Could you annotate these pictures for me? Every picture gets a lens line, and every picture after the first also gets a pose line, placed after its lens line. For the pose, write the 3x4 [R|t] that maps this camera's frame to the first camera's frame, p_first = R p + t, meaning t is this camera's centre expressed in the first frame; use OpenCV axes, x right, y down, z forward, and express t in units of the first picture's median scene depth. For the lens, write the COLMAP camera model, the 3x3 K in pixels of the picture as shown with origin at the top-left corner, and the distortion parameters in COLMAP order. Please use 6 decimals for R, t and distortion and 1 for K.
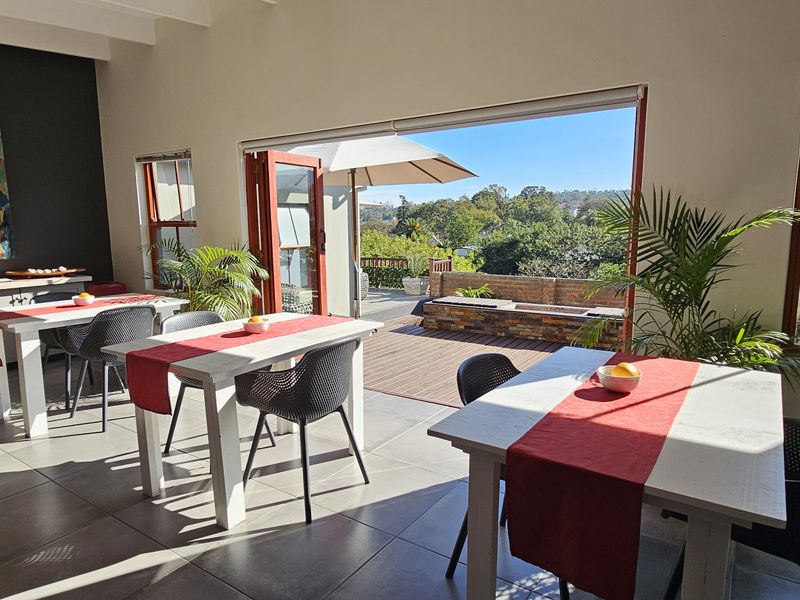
lens RADIAL K [[523.5, 0, 397.9], [0, 523.5, 302.7], [0, 0, 1]] dist [0.003253, 0.003519]
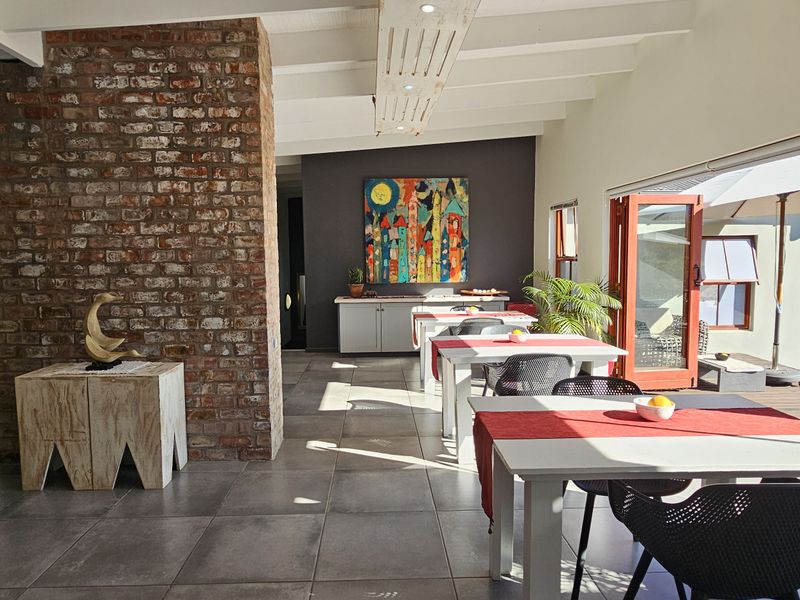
lens RADIAL K [[523.5, 0, 397.9], [0, 523.5, 302.7], [0, 0, 1]] dist [0.003253, 0.003519]
pose [[0.603802, 0.073054, -0.793780, 0.325251], [-0.116195, 0.993222, 0.003023, -0.007048], [0.788620, 0.090407, 0.608198, -0.046786]]
